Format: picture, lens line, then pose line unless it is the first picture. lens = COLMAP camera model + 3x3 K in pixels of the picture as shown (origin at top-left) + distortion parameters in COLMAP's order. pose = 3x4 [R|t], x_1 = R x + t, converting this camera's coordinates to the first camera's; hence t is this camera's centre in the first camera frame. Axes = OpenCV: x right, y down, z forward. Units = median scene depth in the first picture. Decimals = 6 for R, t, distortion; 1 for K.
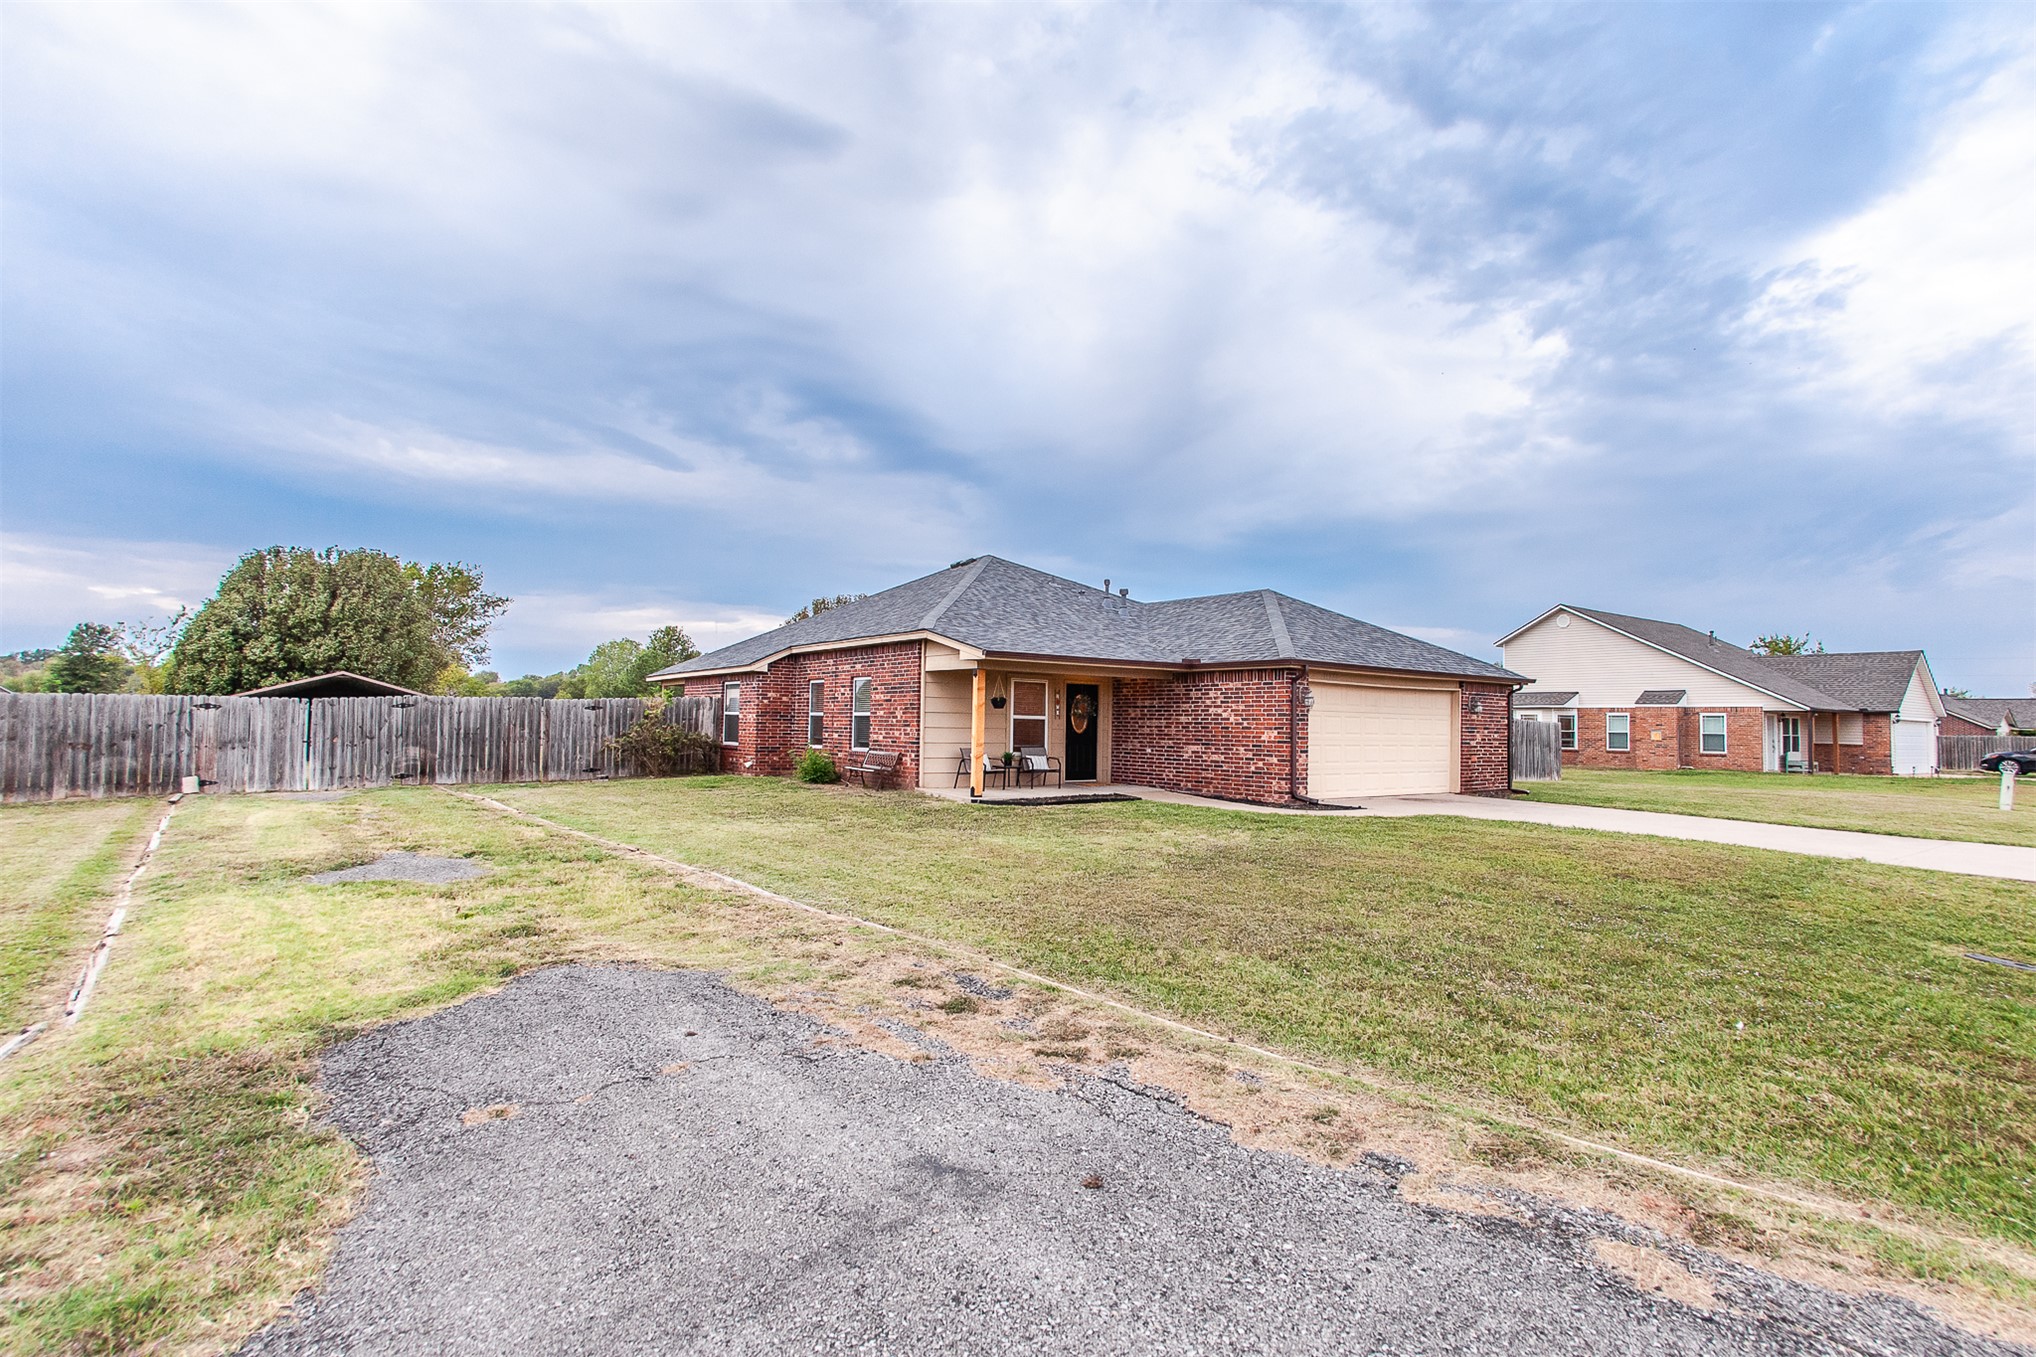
lens RADIAL K [[924.3, 0, 1018.0], [0, 924.3, 678.5], [0, 0, 1]] dist [0.000245, -0.000003]
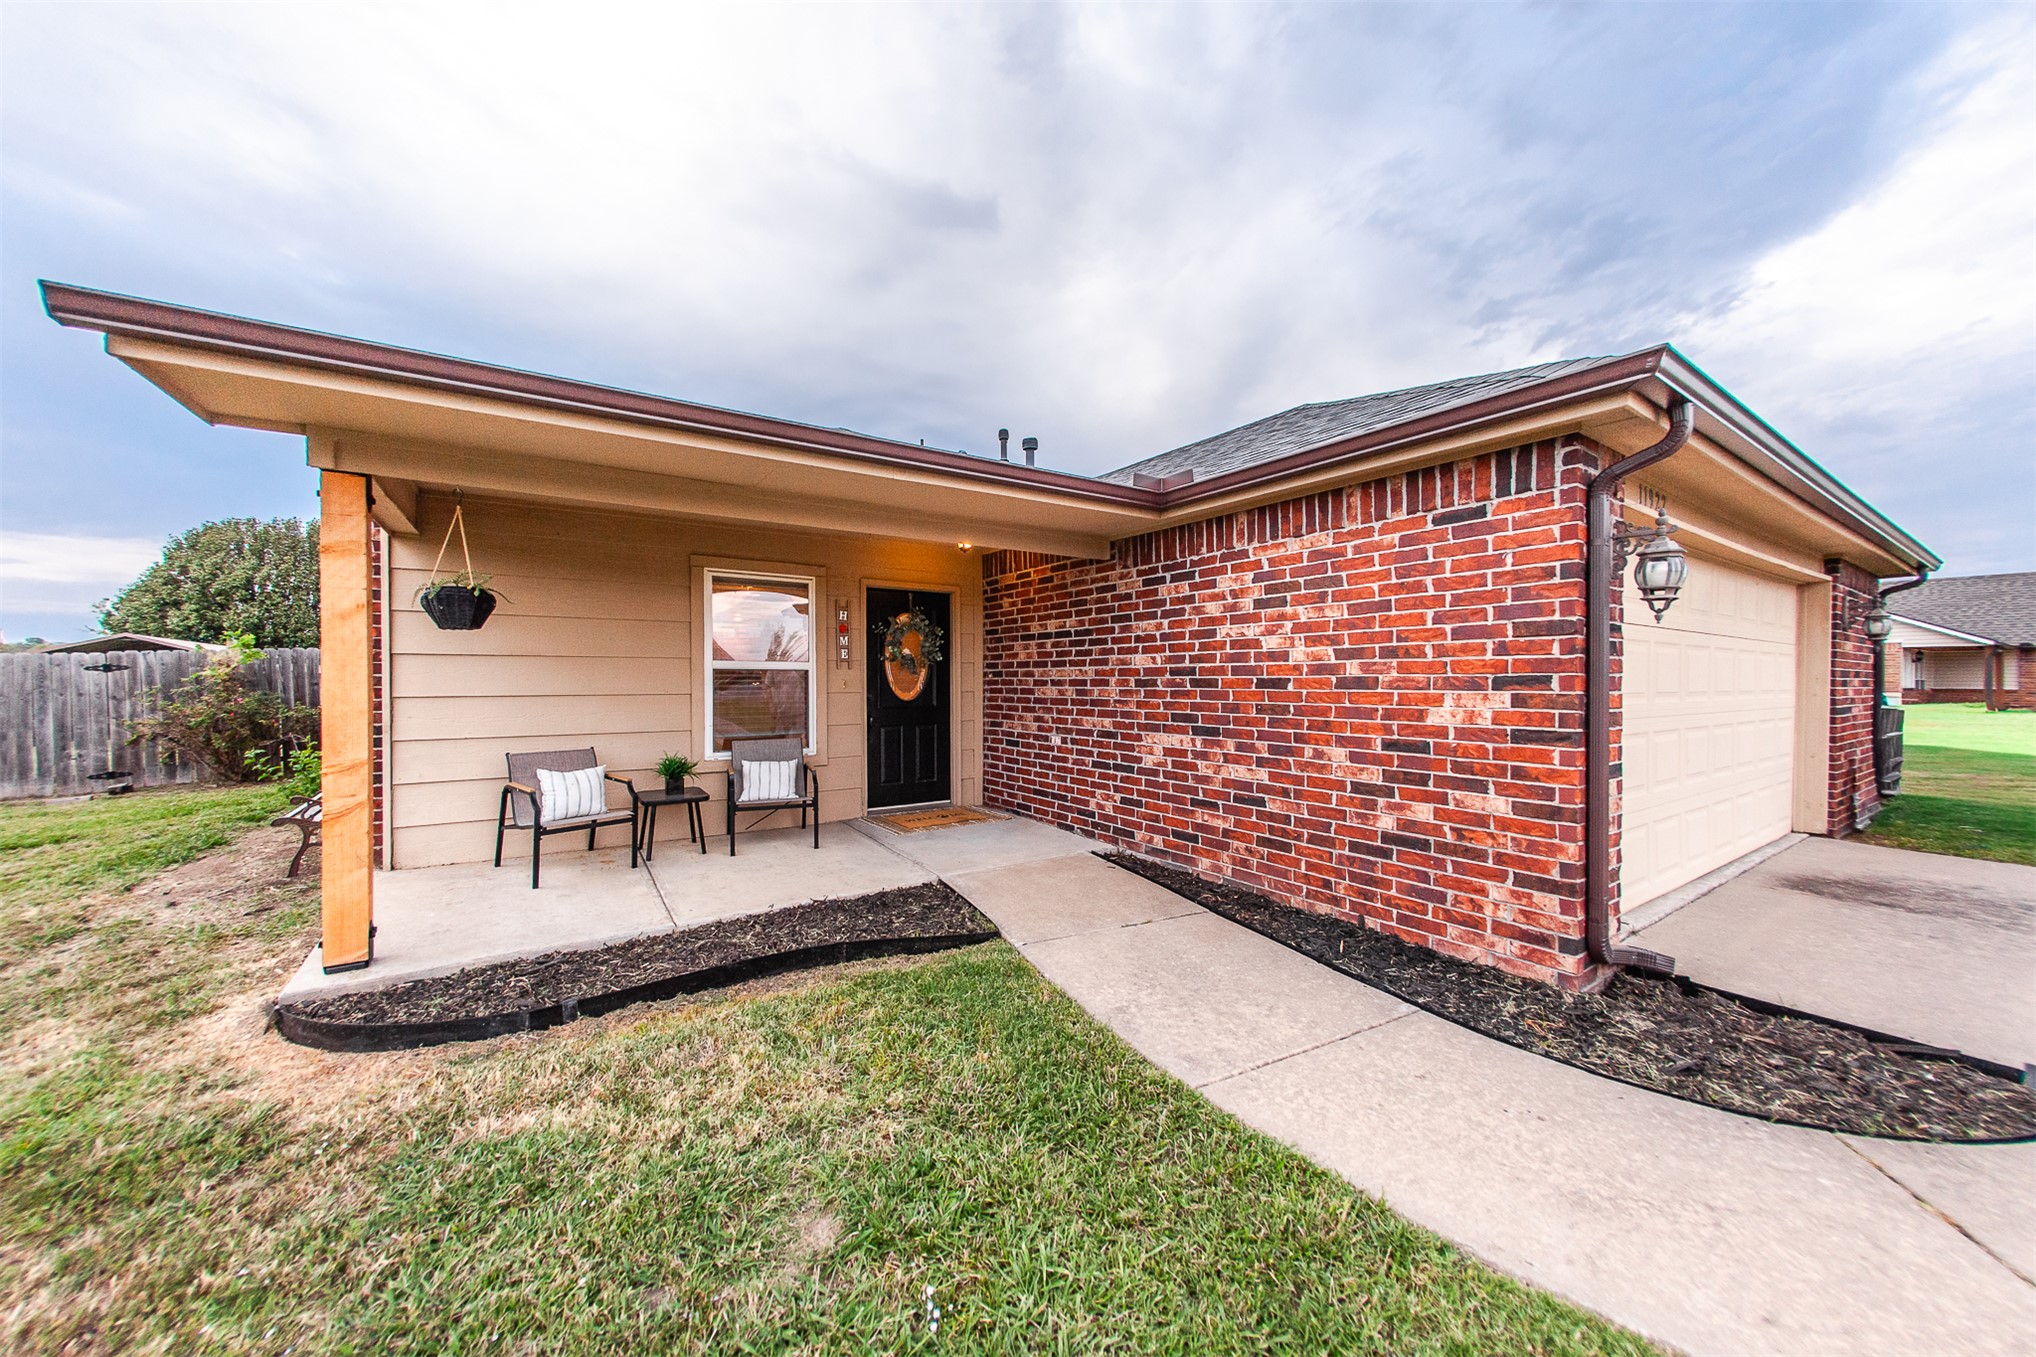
lens RADIAL K [[924.3, 0, 1018.0], [0, 924.3, 678.5], [0, 0, 1]] dist [0.000245, -0.000003]
pose [[0.998283, -0.019054, 0.055392, 0.109822], [0.016328, 0.998653, 0.049253, 0.032041], [-0.056256, -0.048264, 0.997249, 0.635413]]
